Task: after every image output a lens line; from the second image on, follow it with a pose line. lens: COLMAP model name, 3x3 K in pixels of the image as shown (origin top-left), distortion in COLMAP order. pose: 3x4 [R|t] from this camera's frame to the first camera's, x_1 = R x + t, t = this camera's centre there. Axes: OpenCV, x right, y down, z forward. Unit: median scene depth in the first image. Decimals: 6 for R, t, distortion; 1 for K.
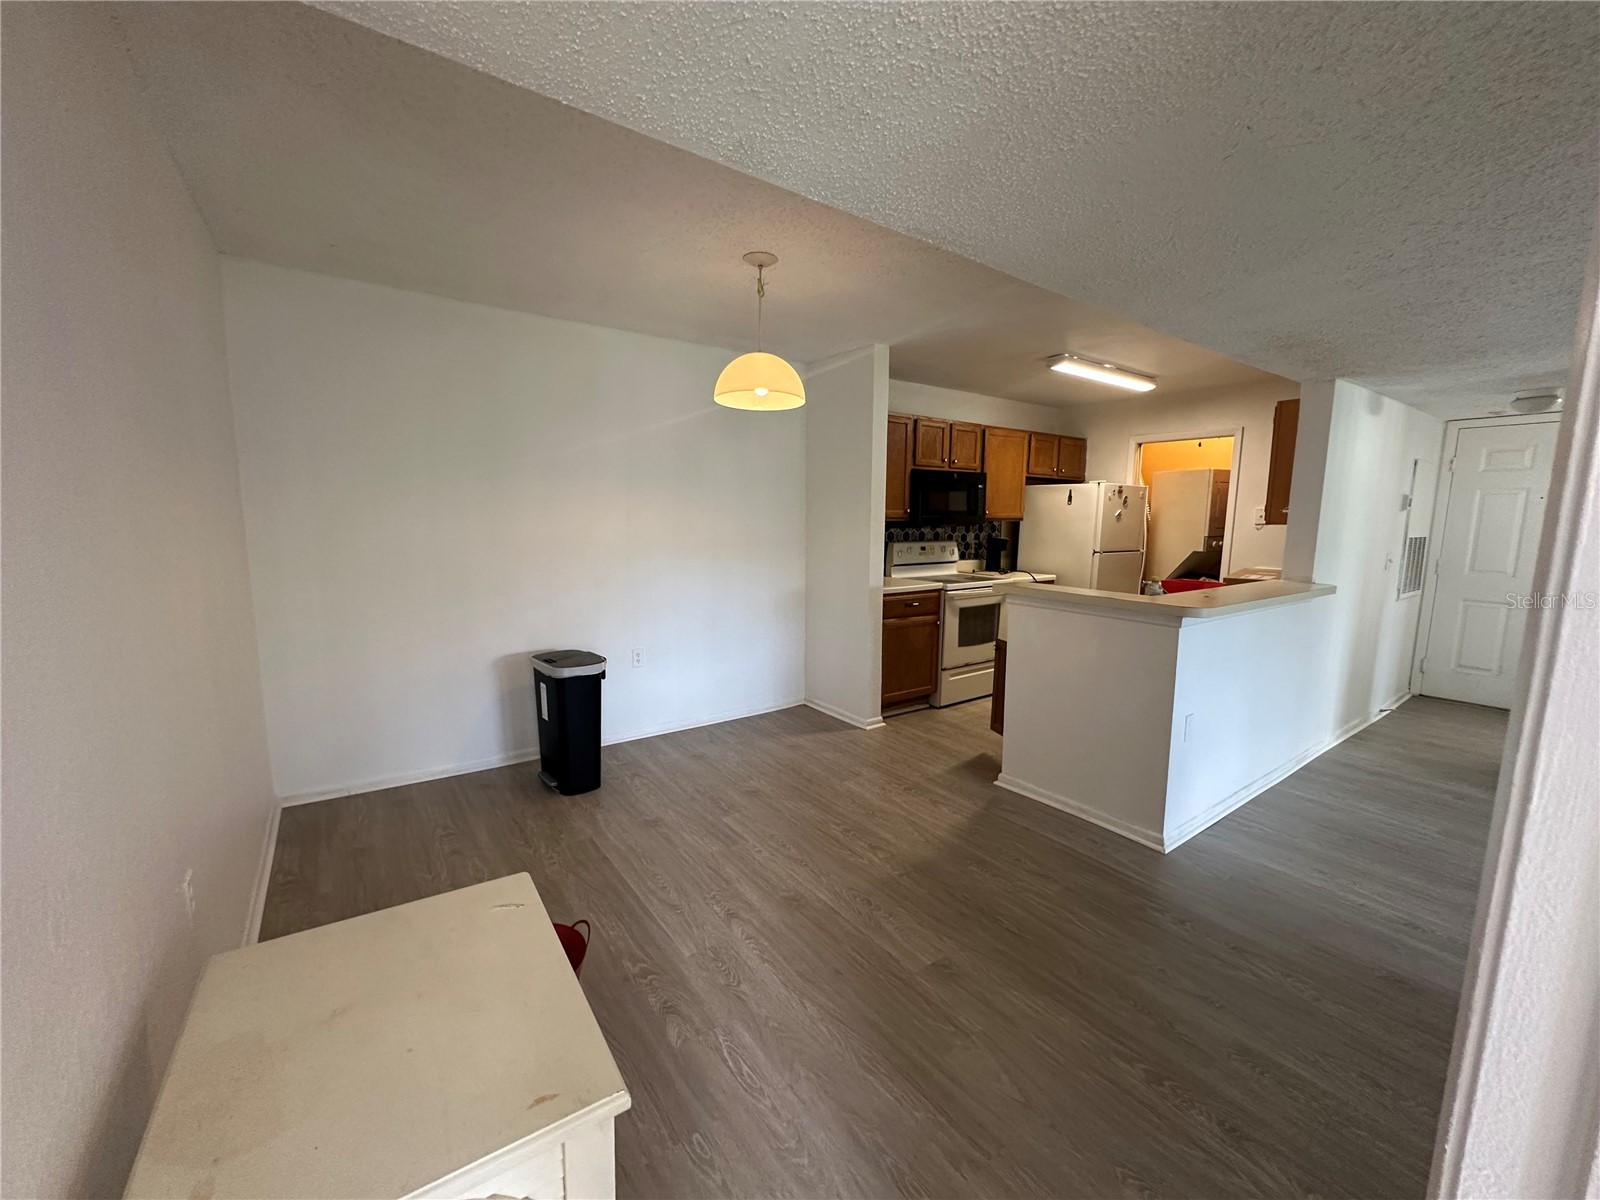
lens RADIAL K [[641.2, 0, 807.4], [0, 641.2, 610.3], [0, 0, 1]] dist [-0.003906, -0.000078]
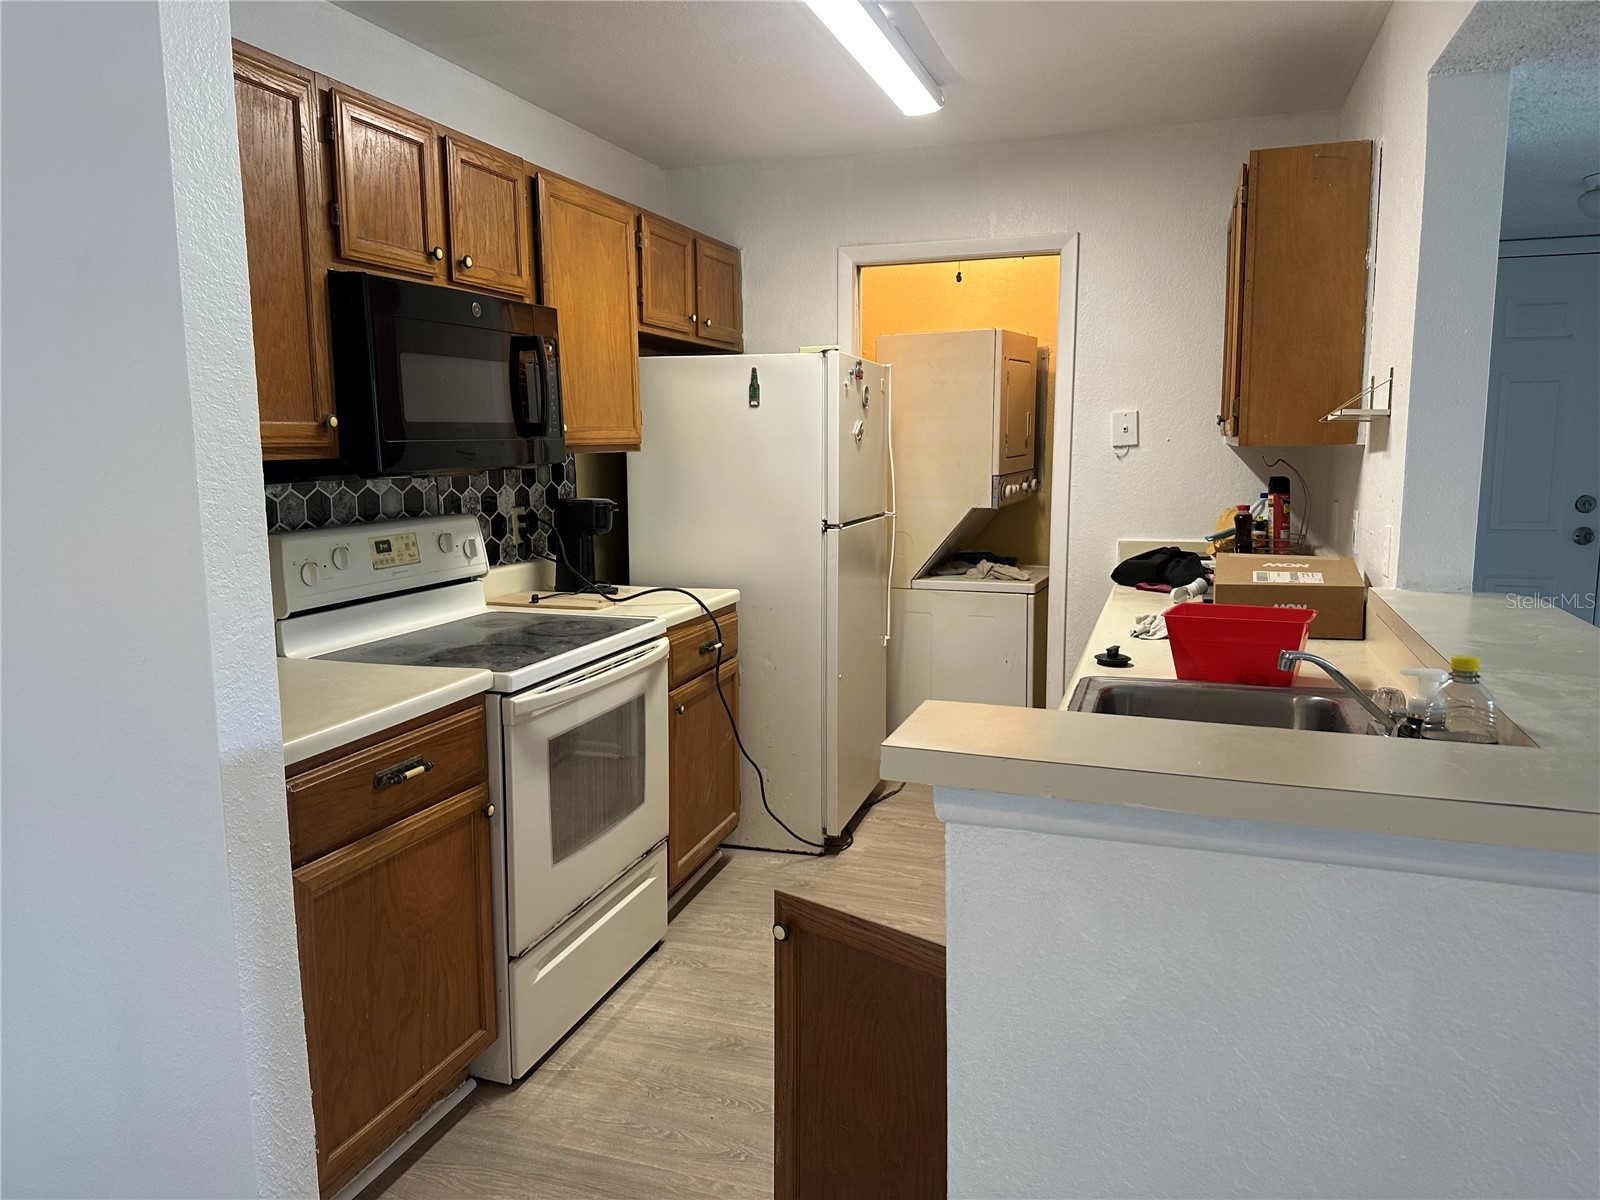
lens RADIAL K [[1125.4, 0, 792.7], [0, 1125.4, 601.1], [0, 0, 1]] dist [0.063658, -0.005315]
pose [[0.820378, -0.096238, 0.563664, 0.032148], [0.097527, 0.994841, 0.027911, -0.066163], [-0.563443, 0.032075, 0.825532, 0.436561]]
